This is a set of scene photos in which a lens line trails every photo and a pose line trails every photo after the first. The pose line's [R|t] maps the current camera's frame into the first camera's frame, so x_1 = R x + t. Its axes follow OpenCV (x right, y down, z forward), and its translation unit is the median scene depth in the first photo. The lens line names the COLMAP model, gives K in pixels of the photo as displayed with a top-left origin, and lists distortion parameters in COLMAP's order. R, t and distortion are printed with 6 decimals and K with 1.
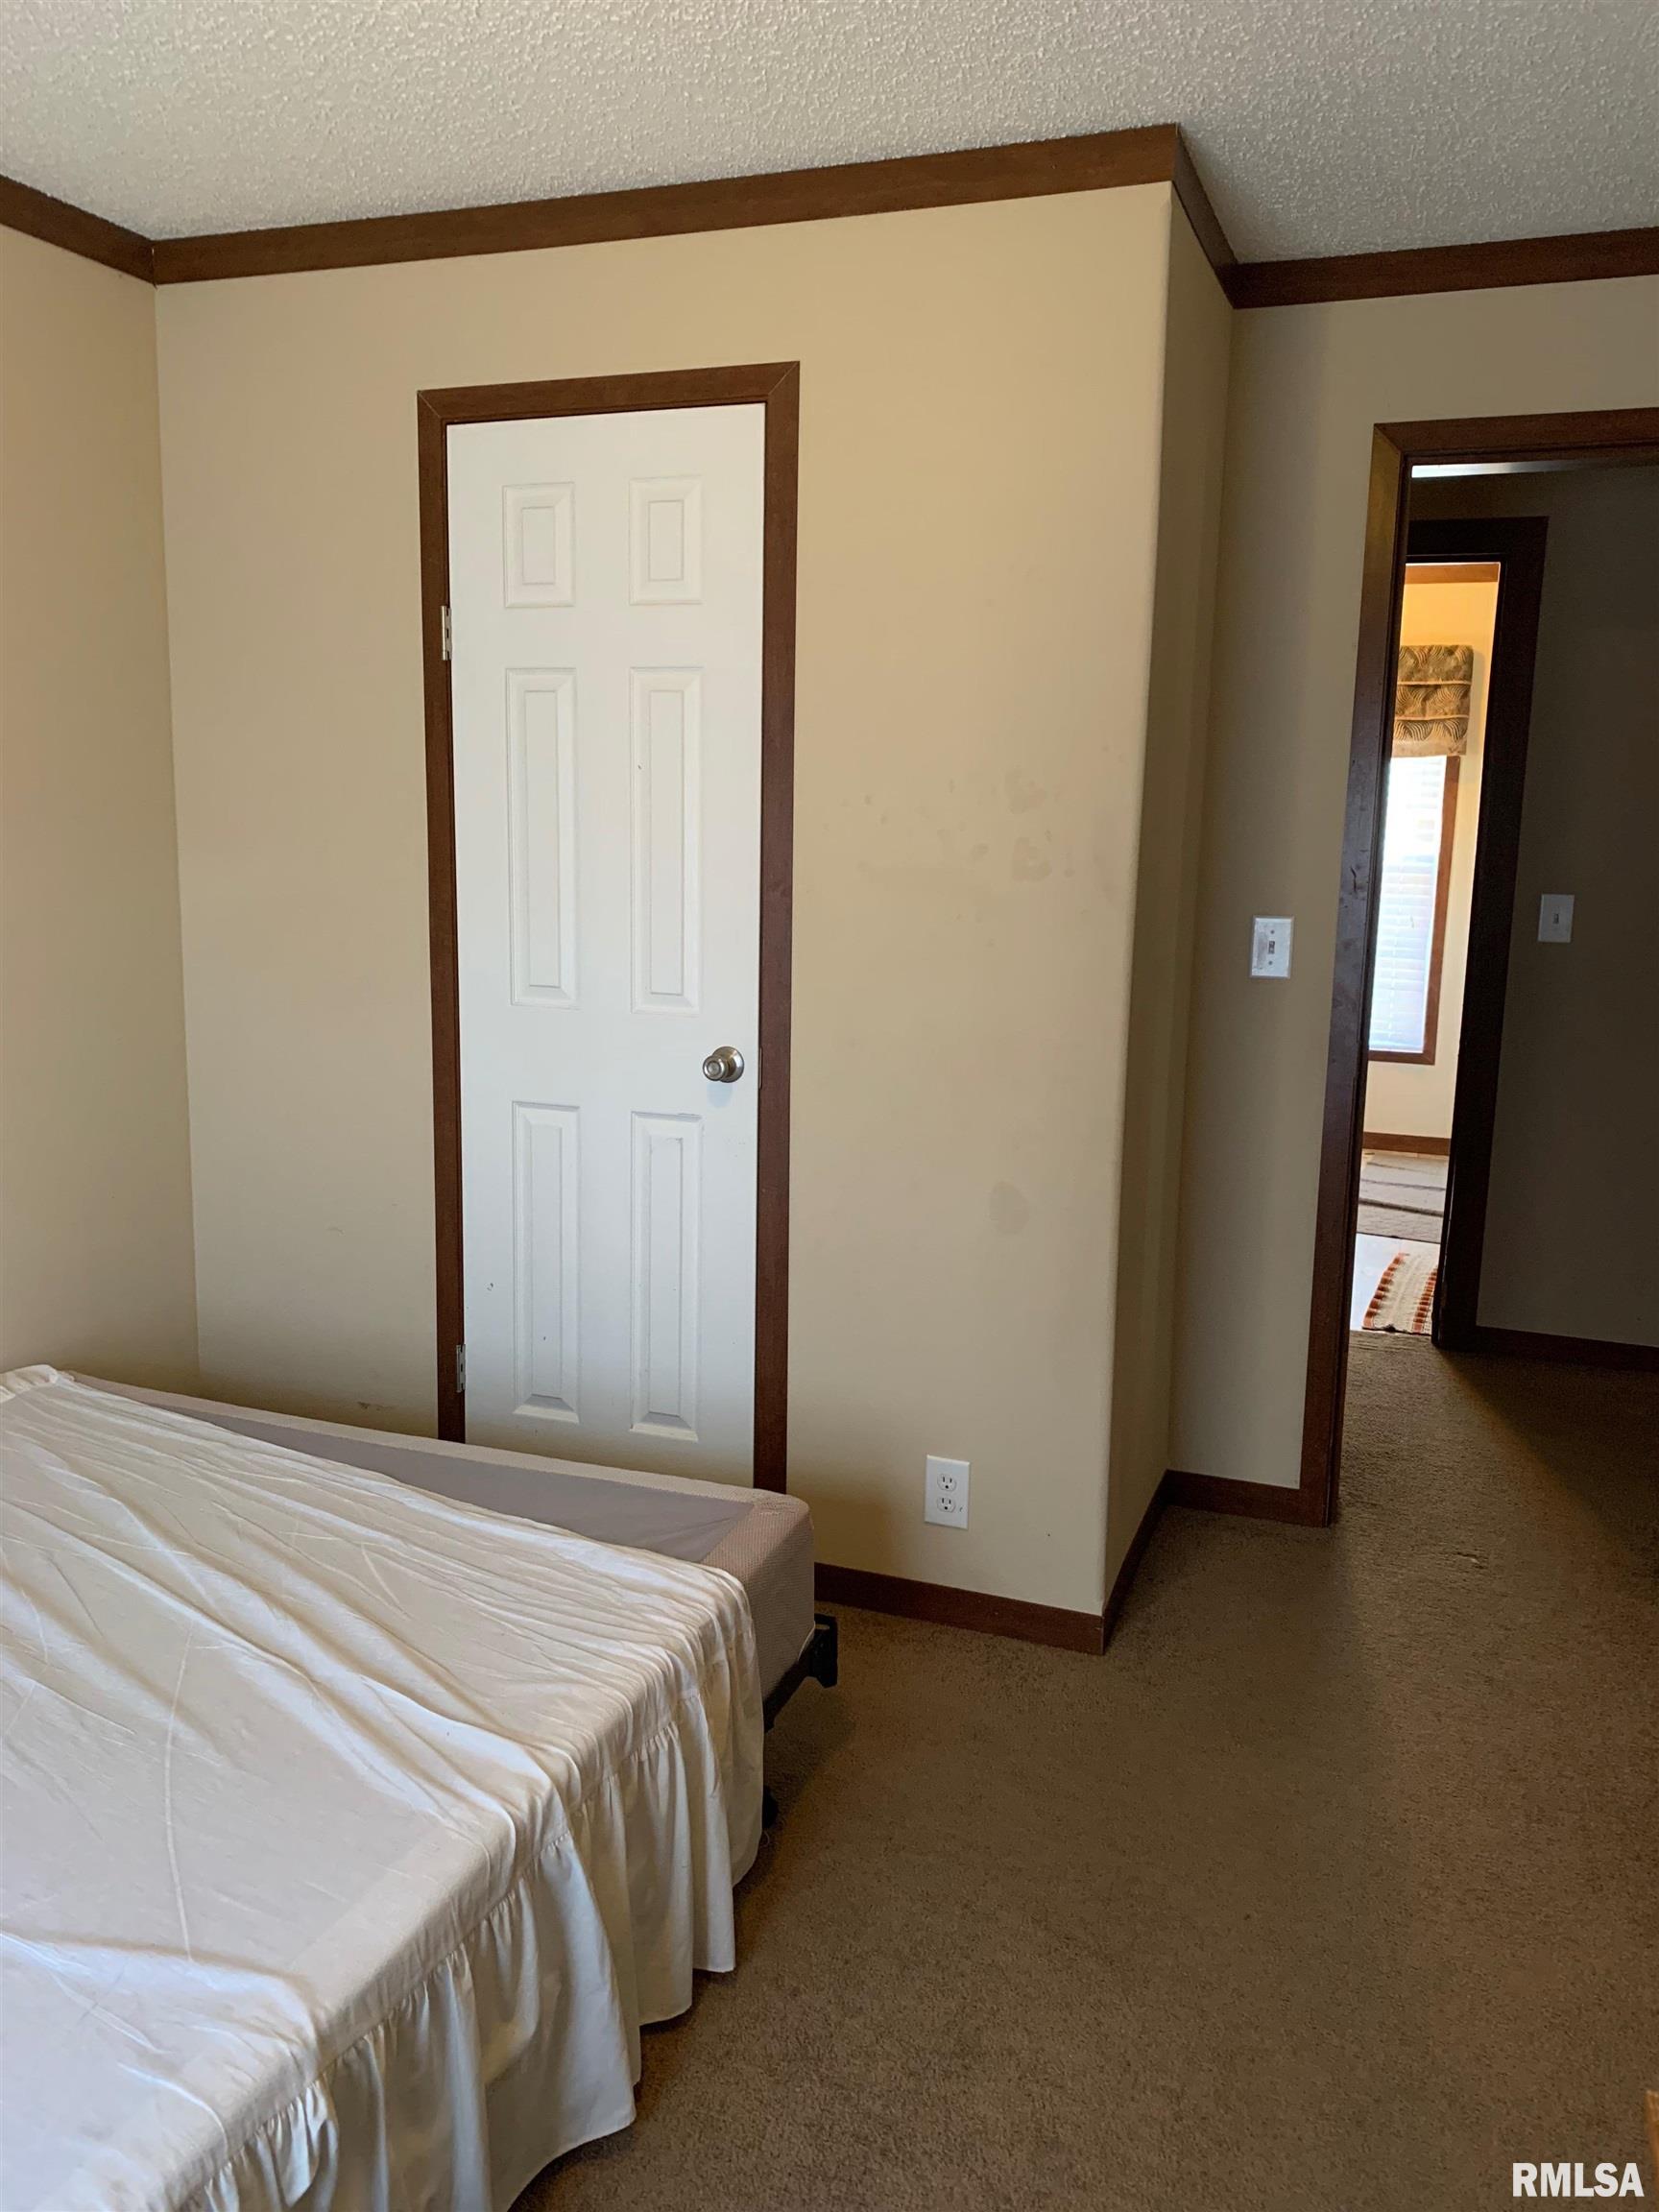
lens RADIAL K [[1736.6, 0, 827.9], [0, 1736.6, 1069.0], [0, 0, 1]] dist [-0.022628, -0.000817]
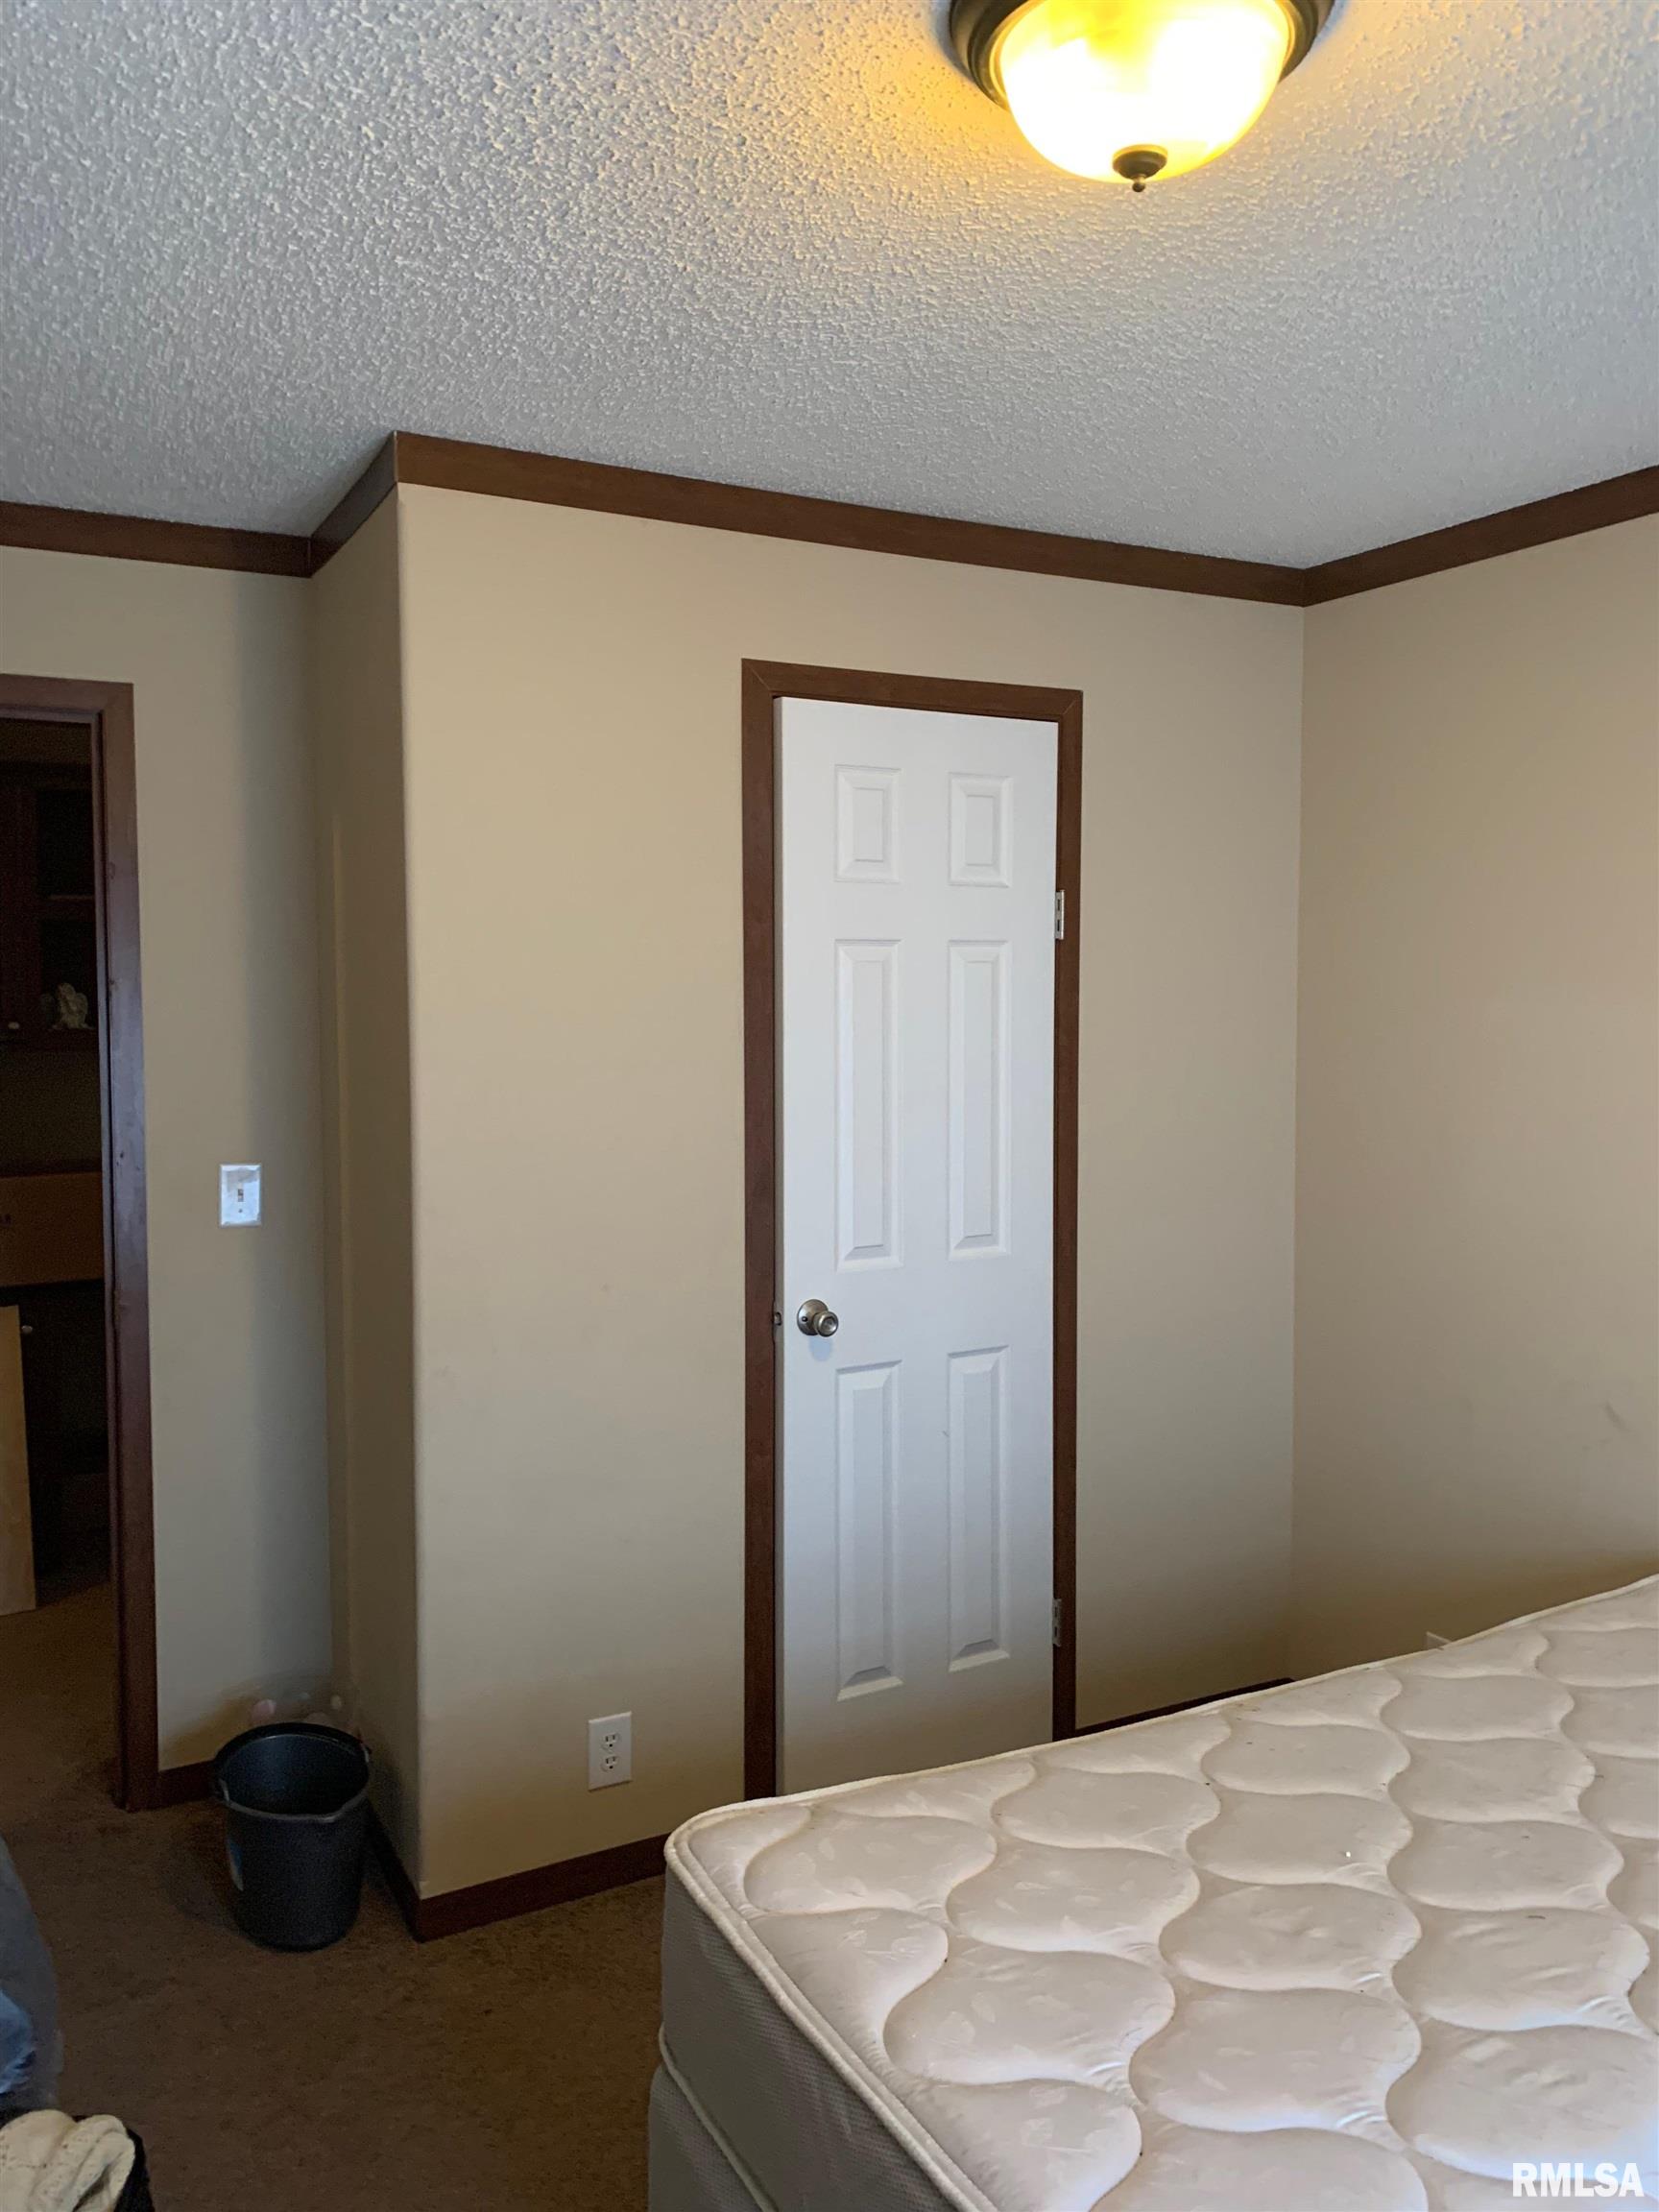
lens RADIAL K [[1701.9, 0, 832.4], [0, 1701.9, 1087.7], [0, 0, 1]] dist [0.067625, -0.074731]
pose [[0.665018, -0.046297, 0.745391, -0.974162], [0.140430, 0.988025, -0.063921, -0.082695], [-0.733506, 0.147184, 0.663556, 0.362391]]
